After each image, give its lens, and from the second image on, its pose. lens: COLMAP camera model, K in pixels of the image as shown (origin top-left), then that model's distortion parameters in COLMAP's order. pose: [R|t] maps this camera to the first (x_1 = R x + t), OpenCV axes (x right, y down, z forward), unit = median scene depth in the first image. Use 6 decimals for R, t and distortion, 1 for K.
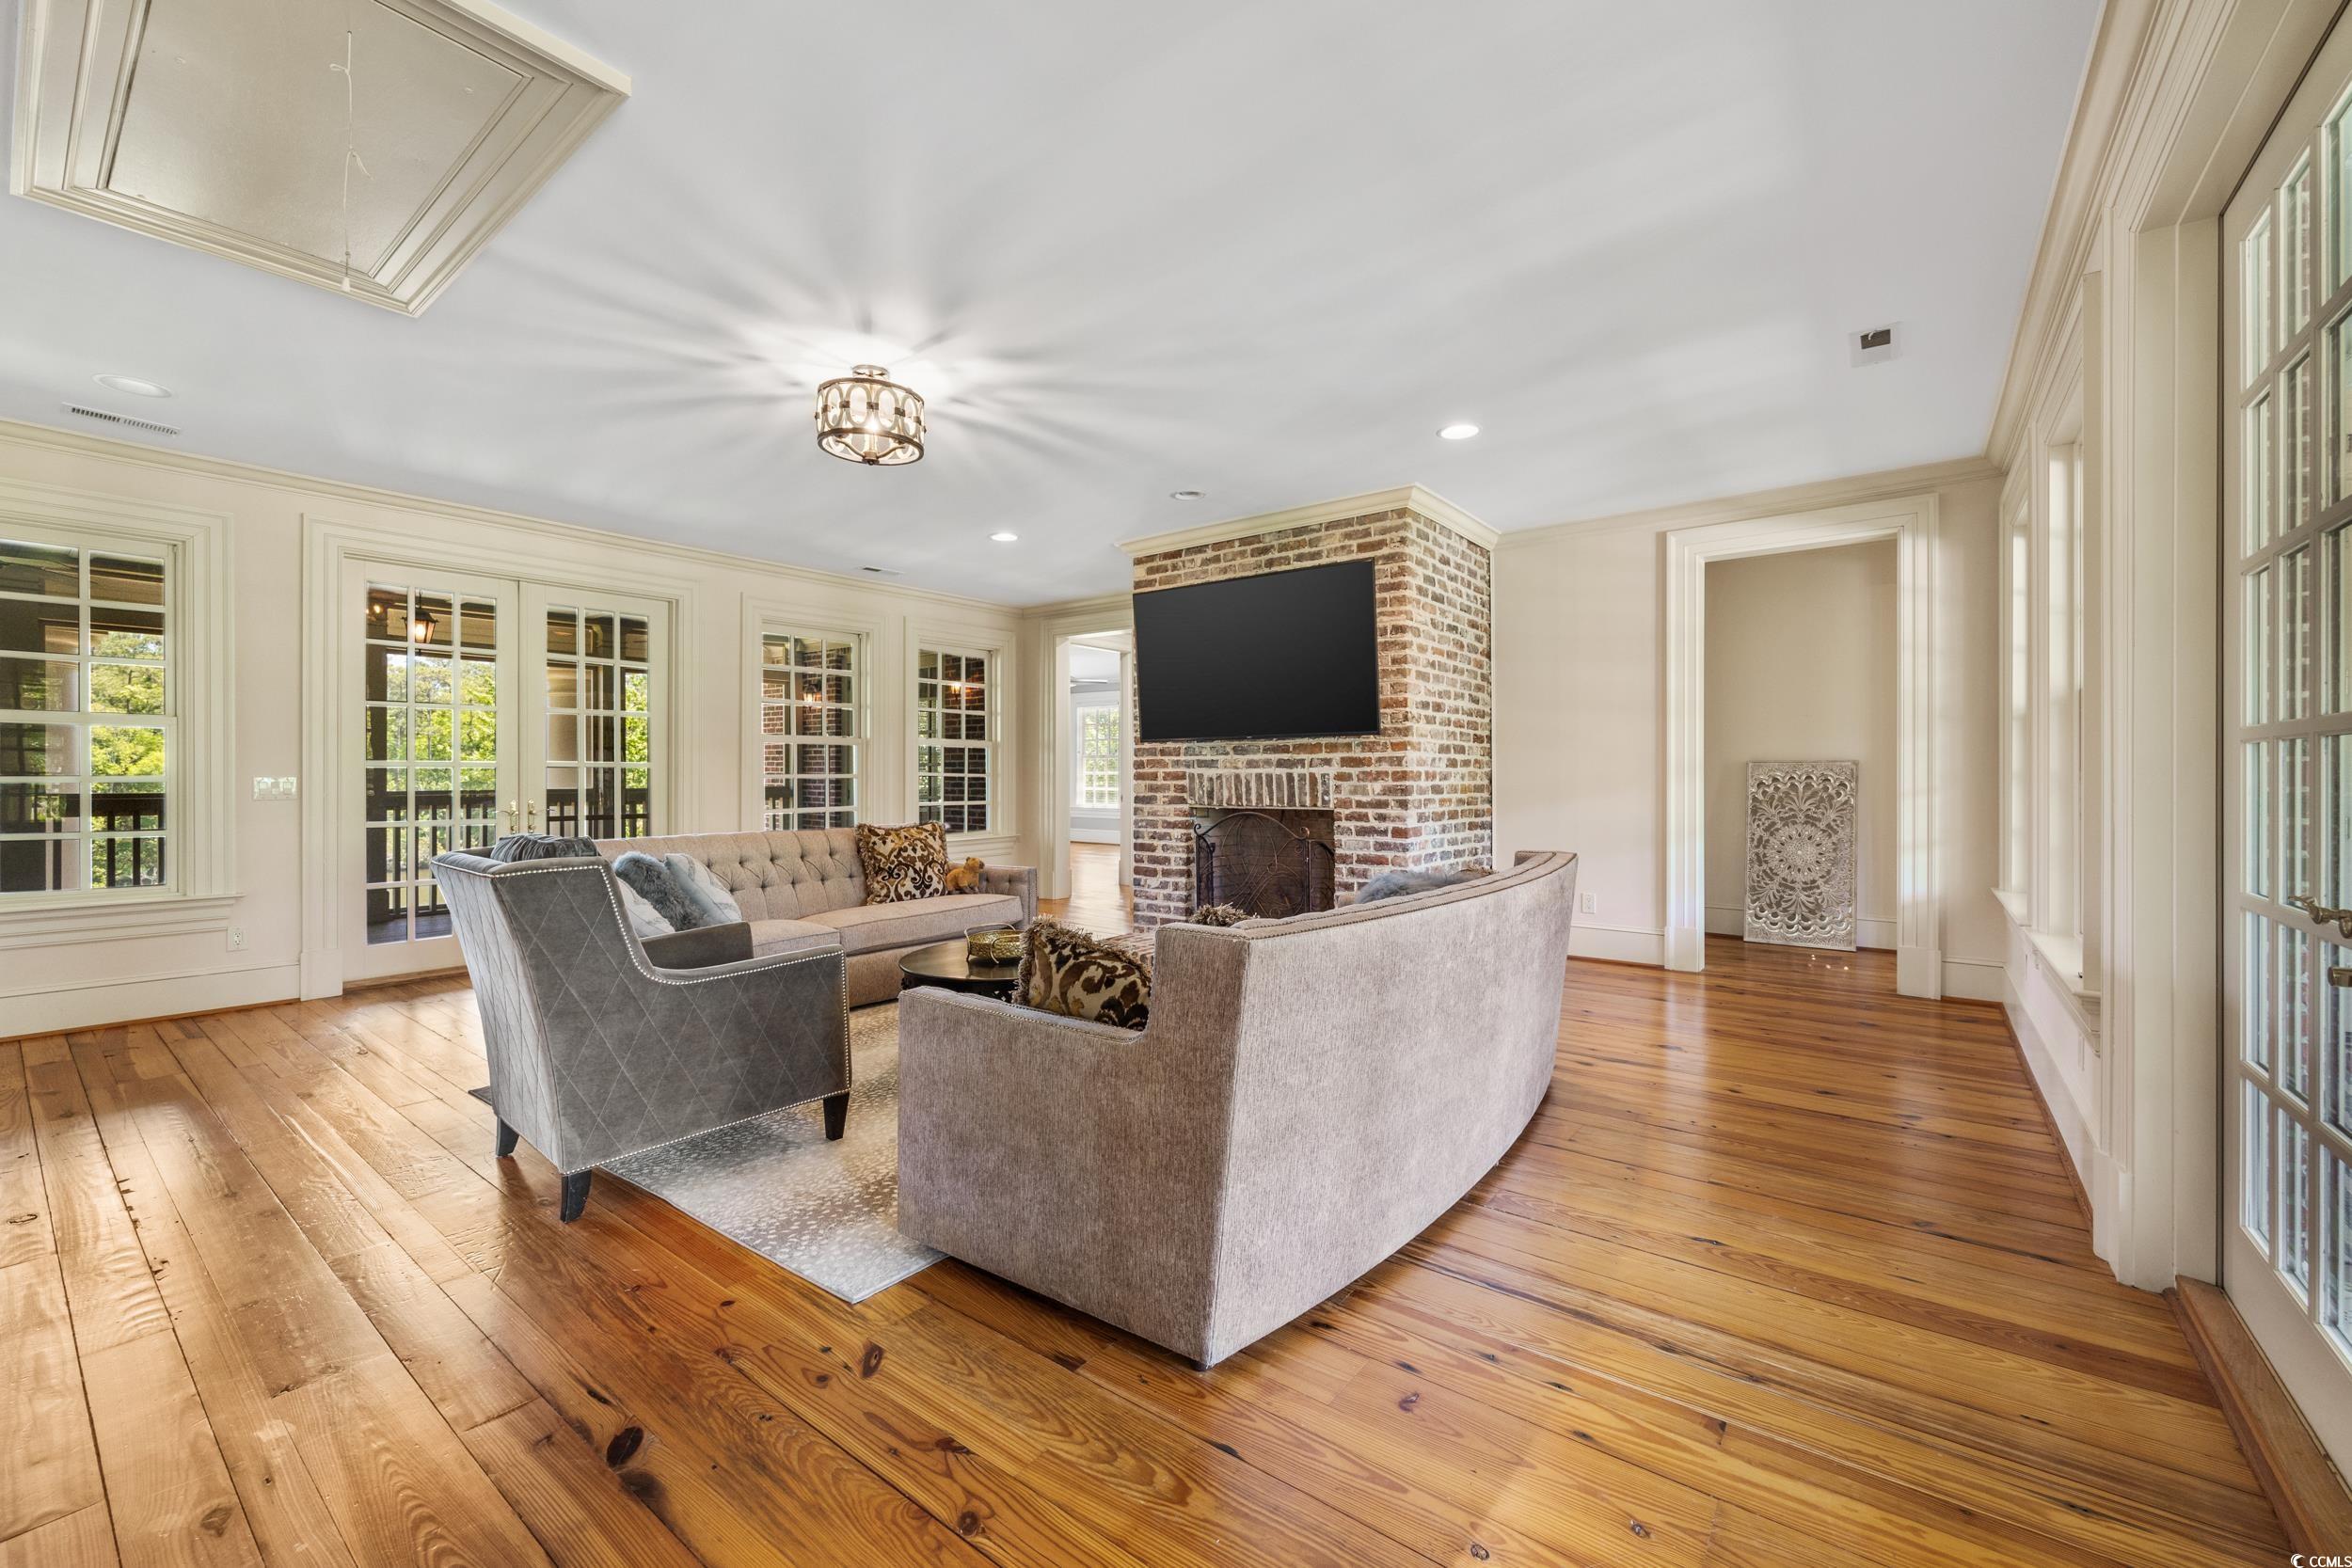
lens RADIAL K [[938.0, 0, 1183.8], [0, 938.0, 776.4], [0, 0, 1]] dist [-0.003779, 0.000308]
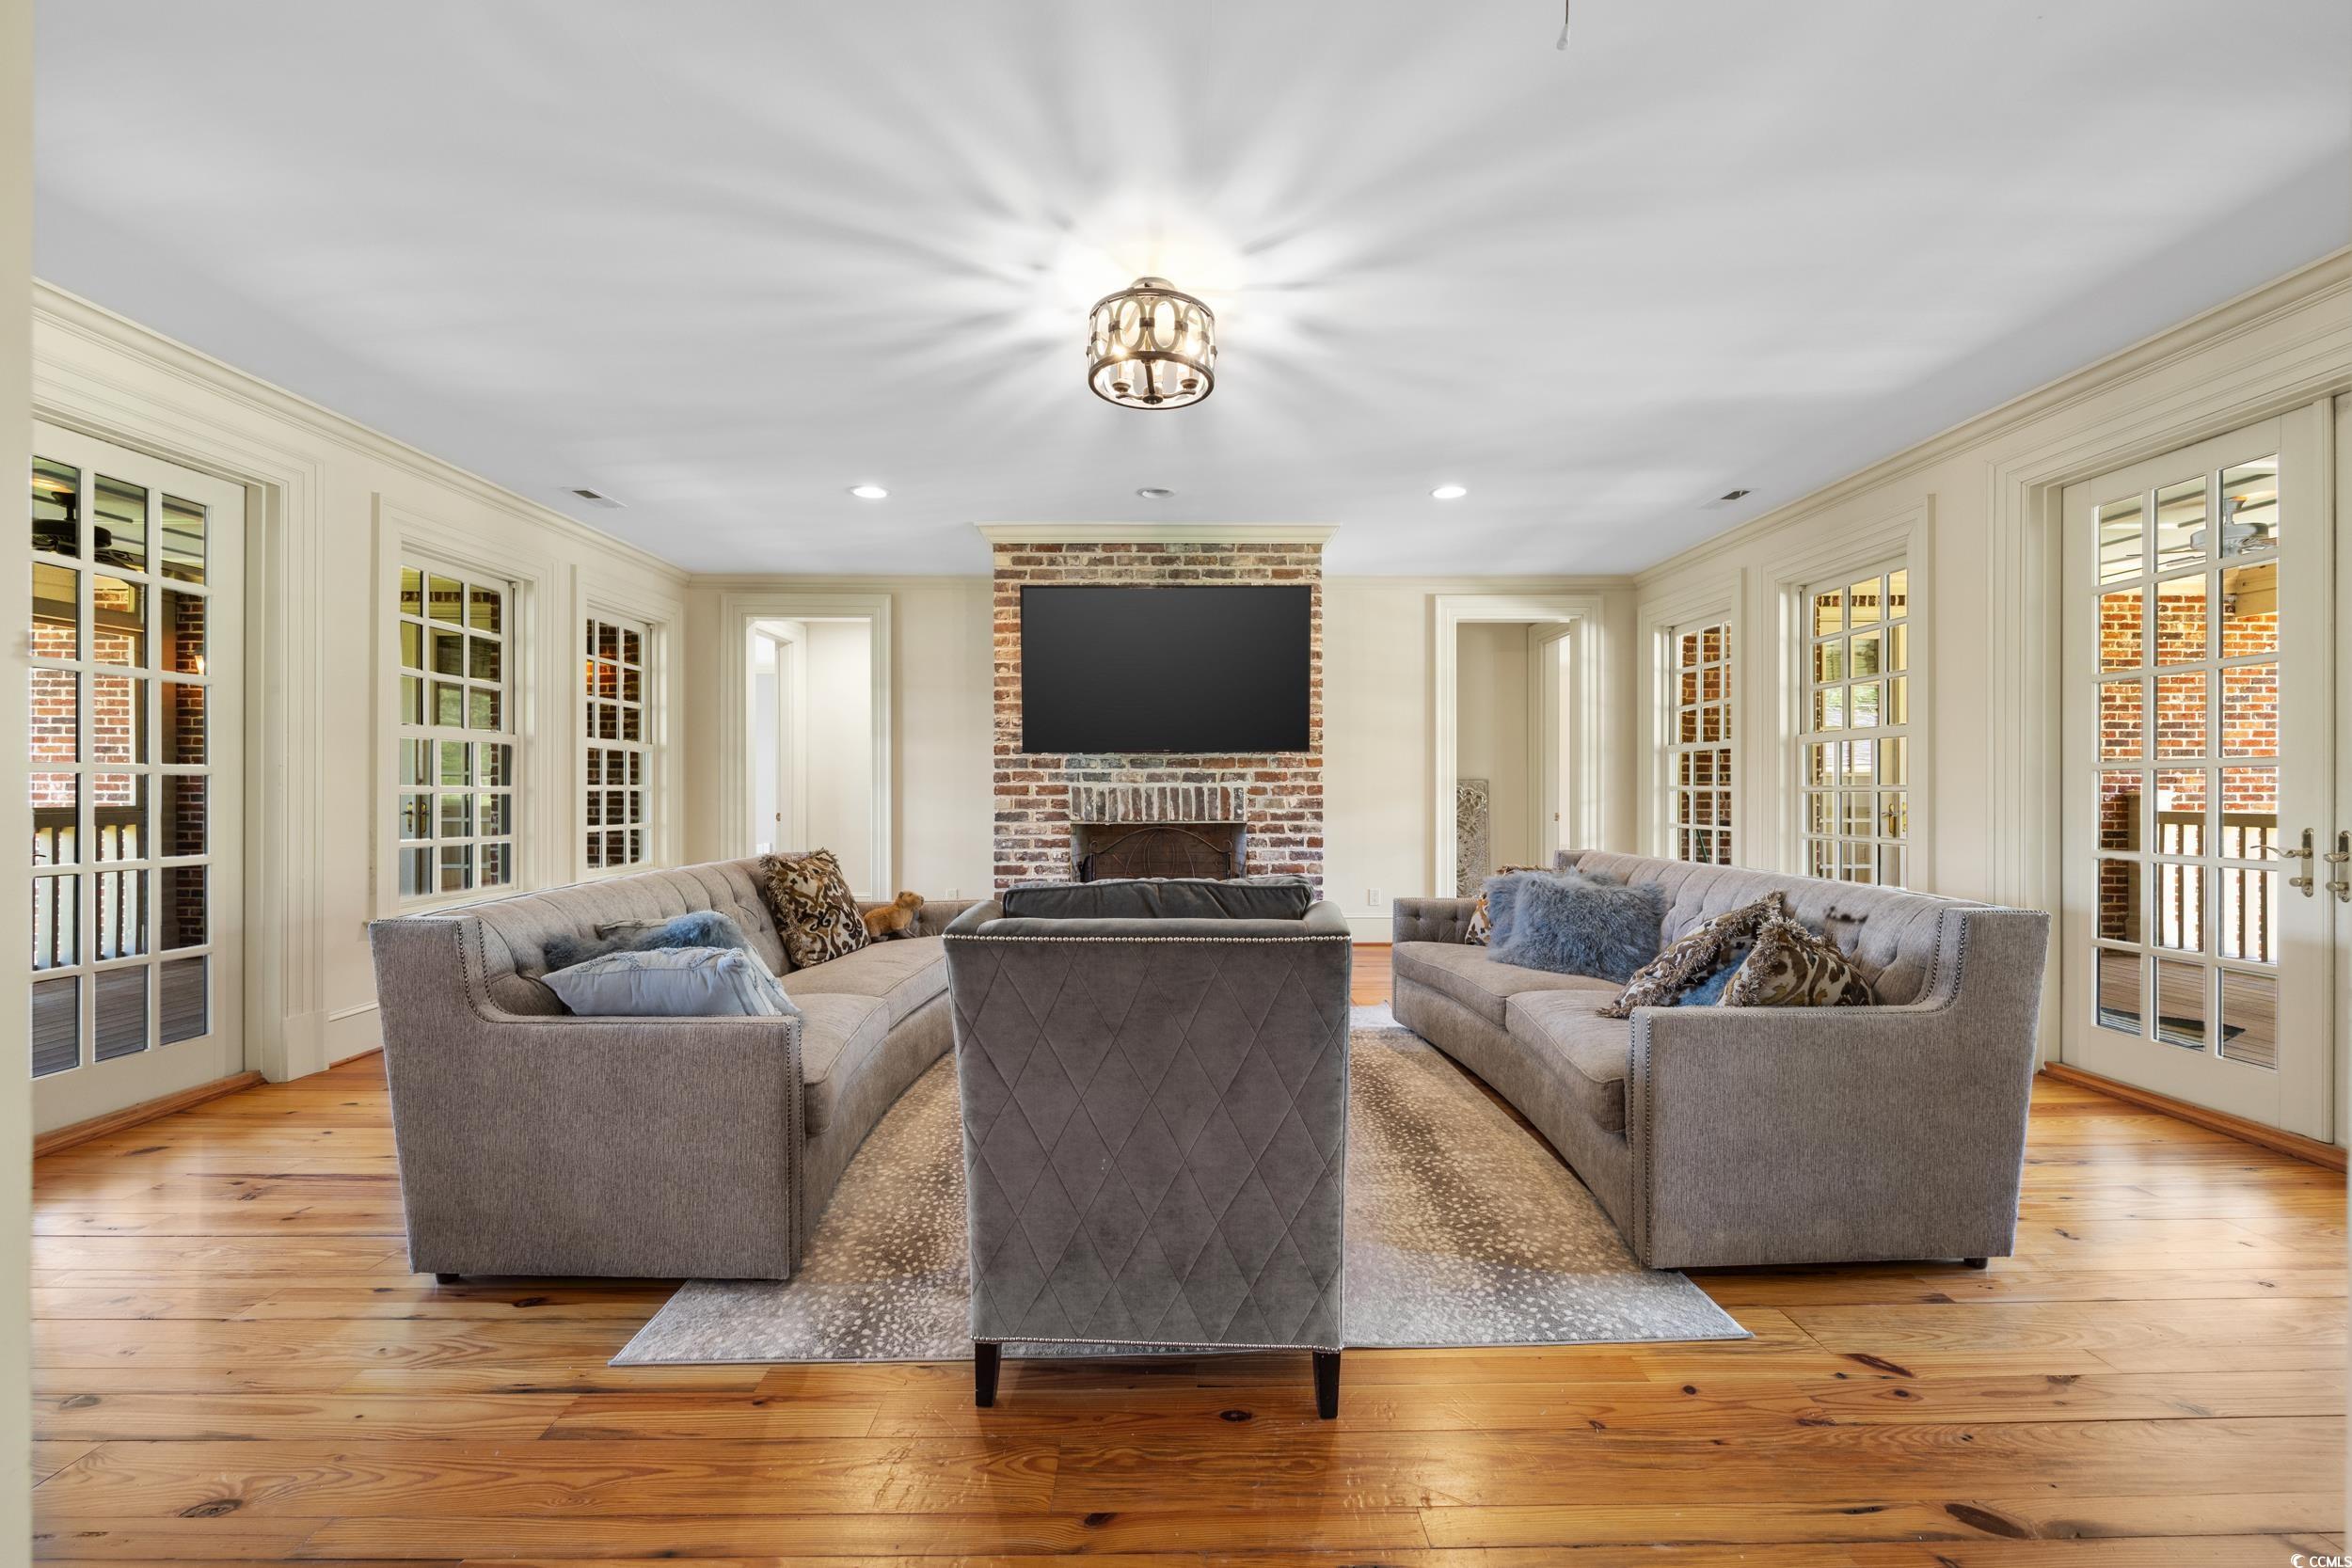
lens RADIAL K [[938.0, 0, 1182.2], [0, 938.0, 788.9], [0, 0, 1]] dist [-0.003779, 0.000308]
pose [[0.785999, 0.001545, 0.618226, -0.516479], [0.000539, 0.999995, -0.003184, 0.001433], [-0.618227, 0.002836, 0.785994, 0.222680]]
